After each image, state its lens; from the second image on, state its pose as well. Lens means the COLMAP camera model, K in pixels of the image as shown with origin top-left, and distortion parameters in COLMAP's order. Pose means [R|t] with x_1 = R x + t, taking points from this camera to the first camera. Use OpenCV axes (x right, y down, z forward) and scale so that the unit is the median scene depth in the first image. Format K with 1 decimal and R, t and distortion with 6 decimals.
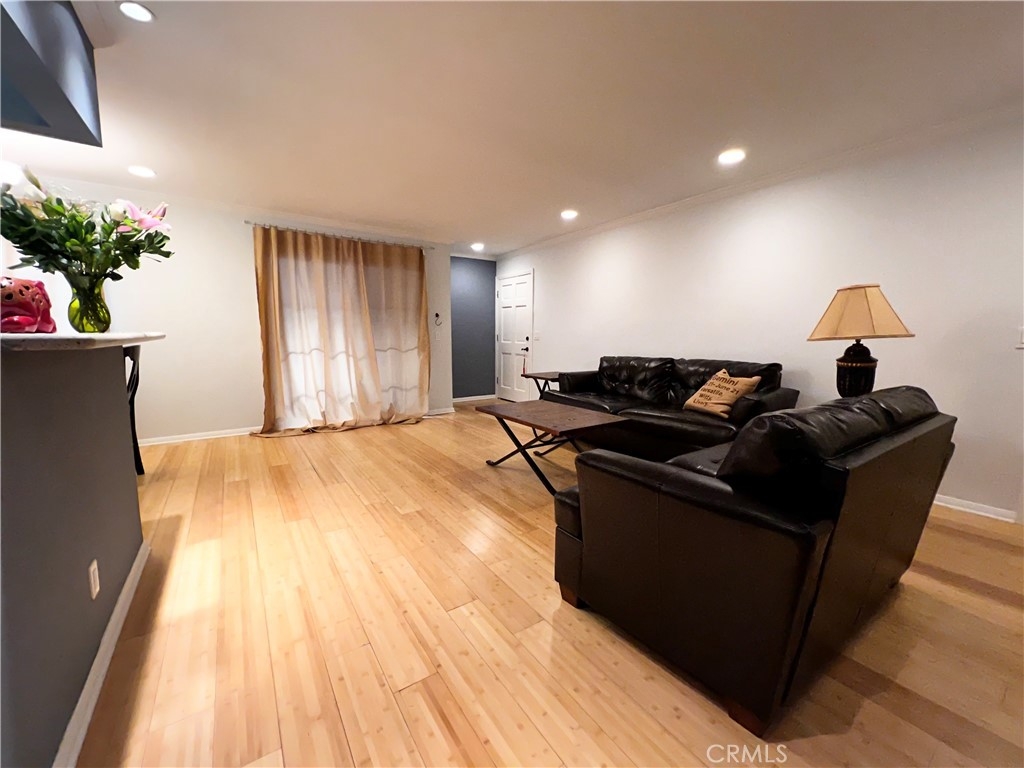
lens RADIAL K [[411.8, 0, 512.0], [0, 411.8, 384.0], [0, 0, 1]] dist [0.000528, 0.000064]
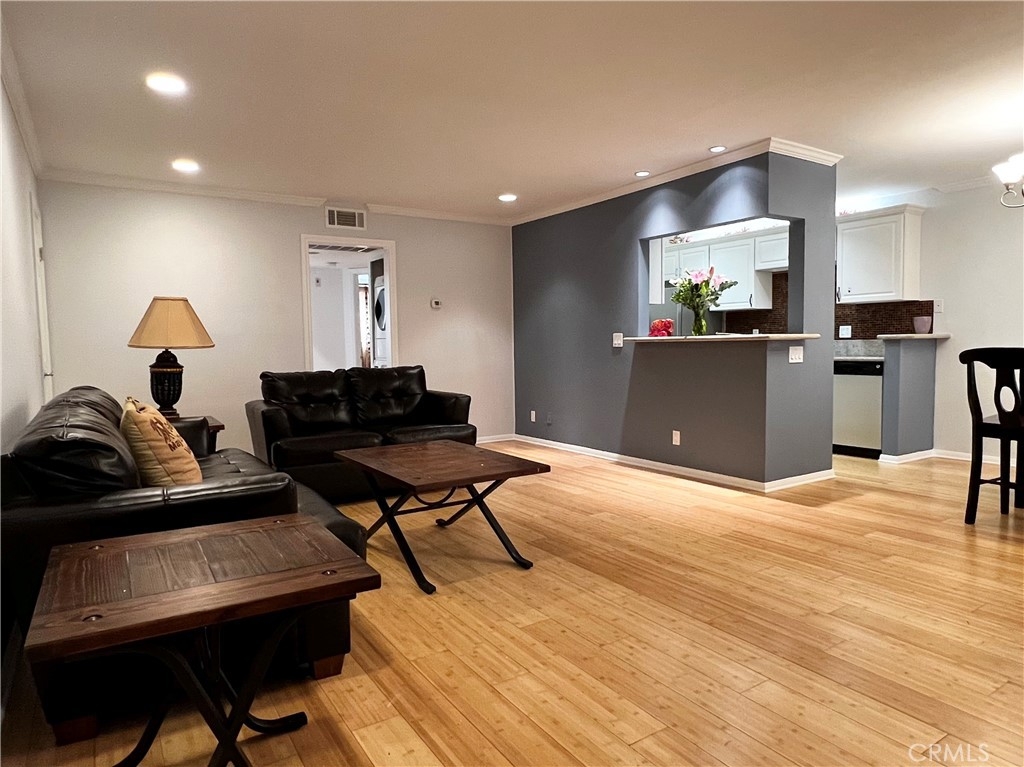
lens RADIAL K [[642.2, 0, 512.0], [0, 642.2, 383.5], [0, 0, 1]] dist [-0.001365, -0.001815]
pose [[-0.999645, 0.006937, 0.025716, -0.078887], [0.011534, 0.983010, 0.183189, -0.291296], [-0.024008, 0.183421, -0.982741, 2.499809]]
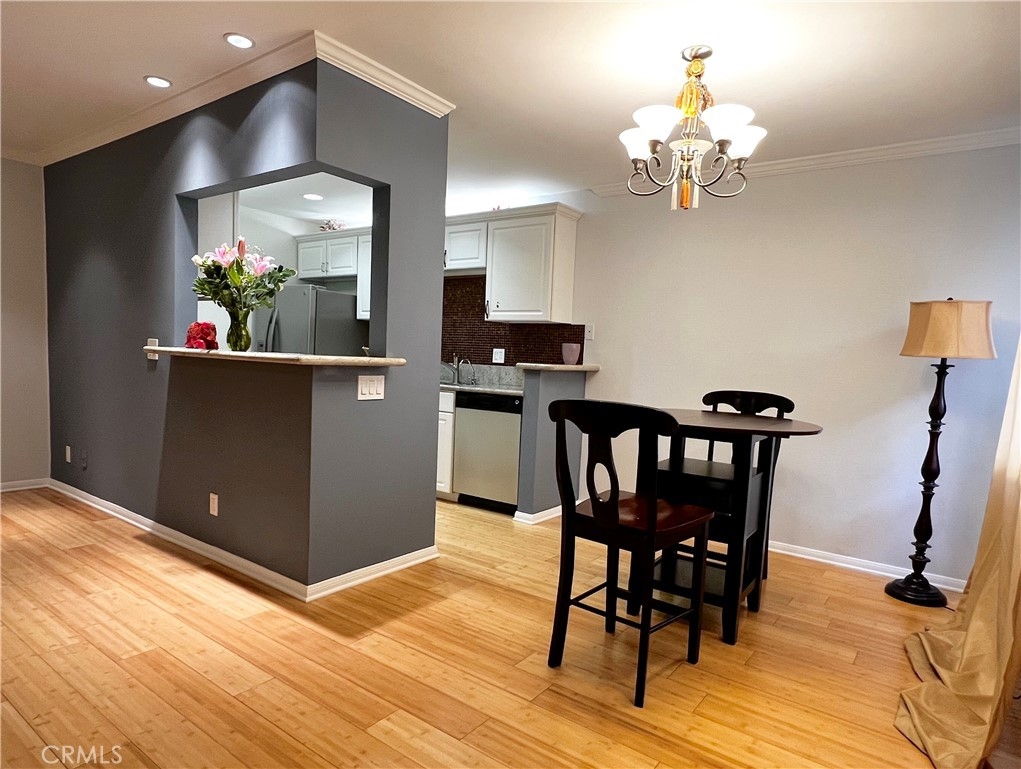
lens RADIAL K [[613.6, 0, 508.8], [0, 613.6, 412.9], [0, 0, 1]] dist [-0.003341, -0.002222]
pose [[-0.942104, -0.018565, -0.334808, -0.689774], [-0.091933, 0.974508, 0.204650, -0.245201], [0.322474, 0.223582, -0.919795, 1.847199]]
